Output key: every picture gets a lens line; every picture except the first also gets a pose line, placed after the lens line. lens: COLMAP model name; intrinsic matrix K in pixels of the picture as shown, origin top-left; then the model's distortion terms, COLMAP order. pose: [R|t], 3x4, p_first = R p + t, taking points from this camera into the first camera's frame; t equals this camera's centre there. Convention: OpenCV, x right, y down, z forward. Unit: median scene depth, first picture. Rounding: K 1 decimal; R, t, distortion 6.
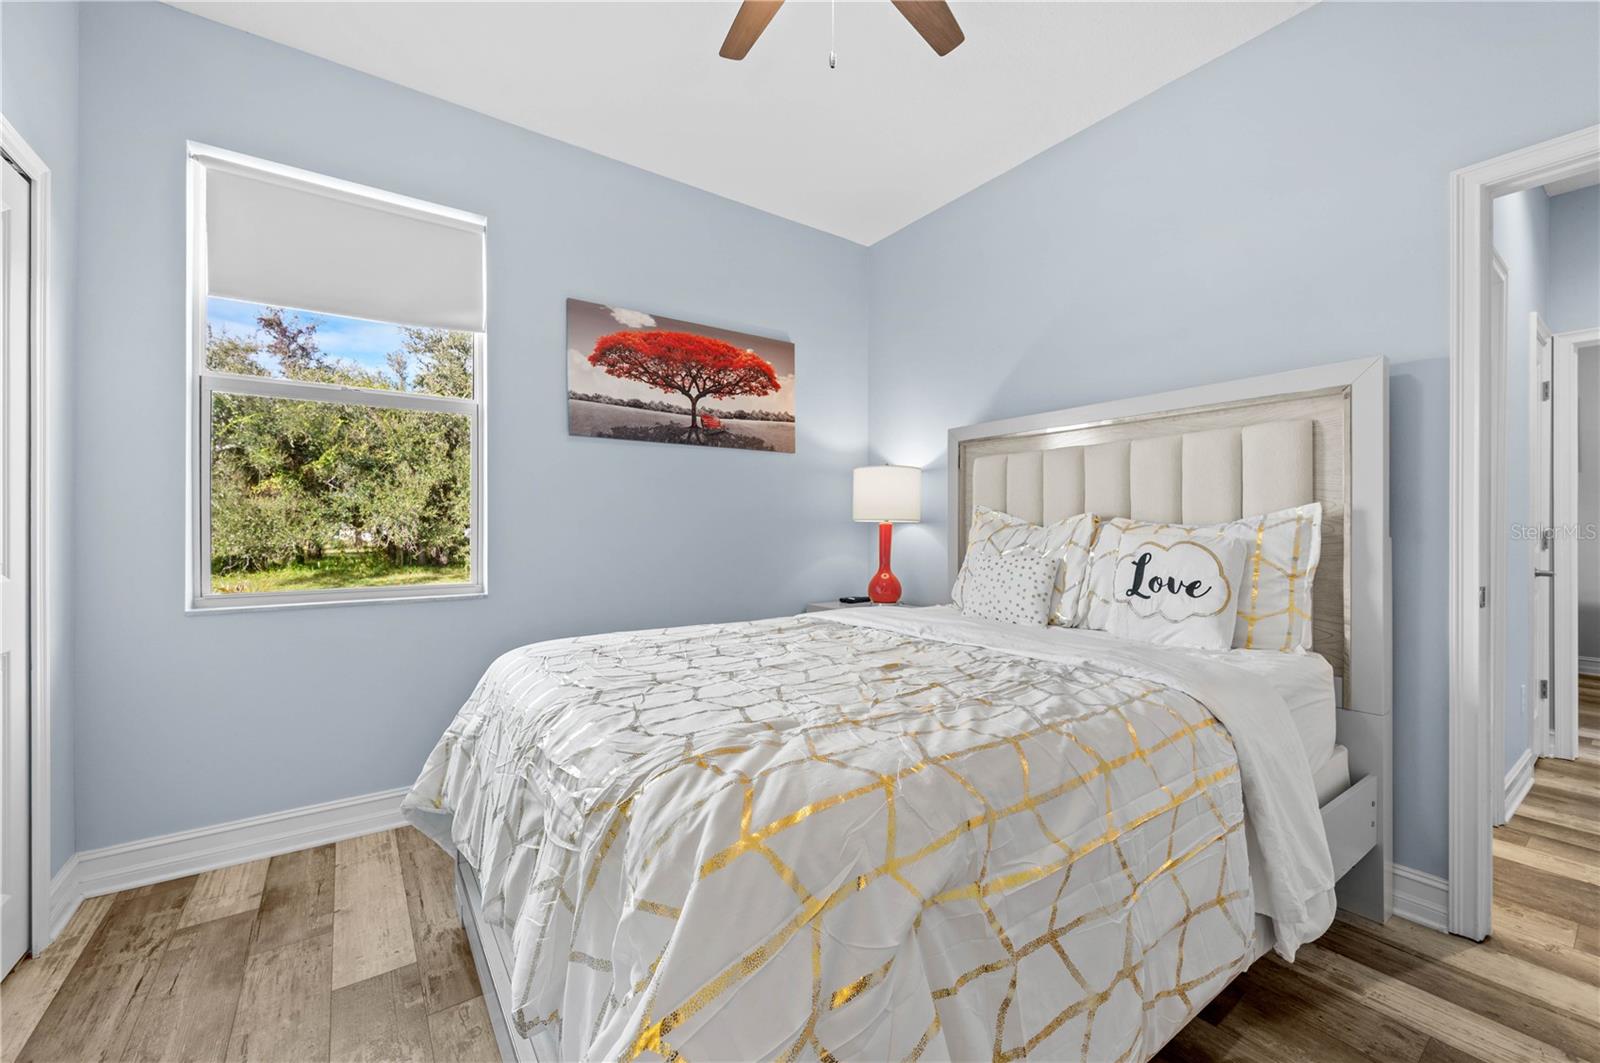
lens RADIAL K [[639.0, 0, 799.8], [0, 639.0, 529.2], [0, 0, 1]] dist [-0.004857, 0.000132]
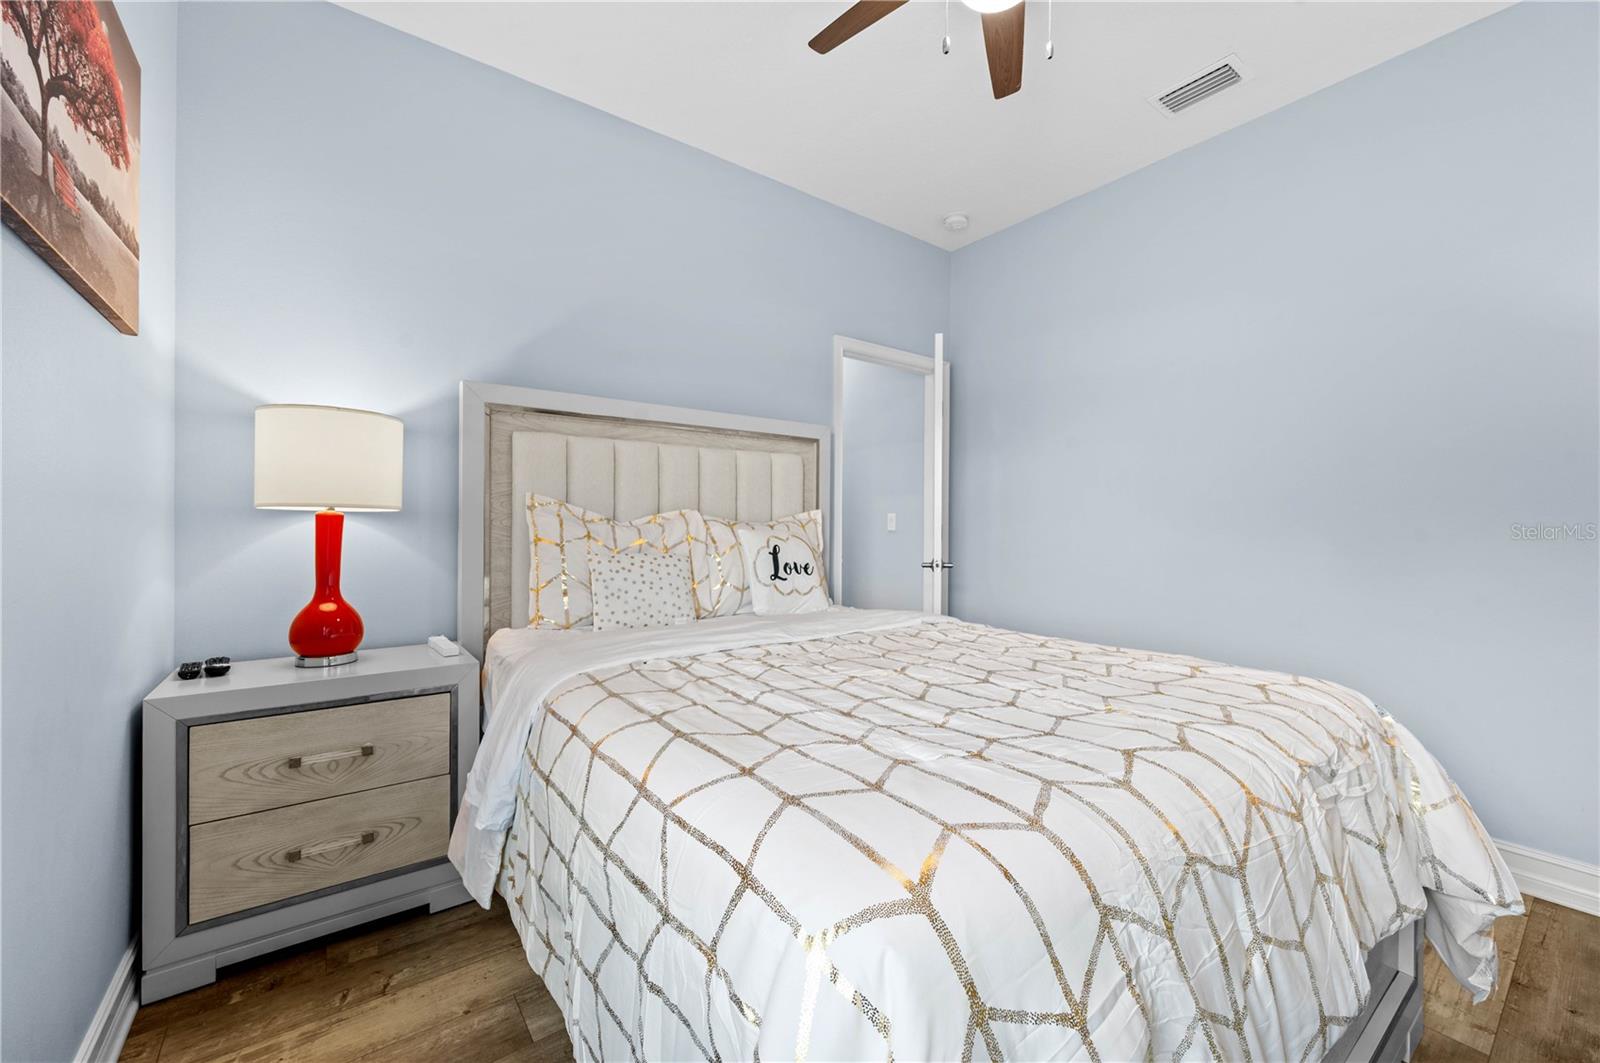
lens RADIAL K [[639.0, 0, 801.6], [0, 639.0, 530.5], [0, 0, 1]] dist [-0.004857, 0.000132]
pose [[-0.026007, 0.000504, 0.999662, -0.221024], [-0.001548, 0.999999, -0.000544, 0.002833], [-0.999661, -0.001561, -0.026007, 0.299823]]
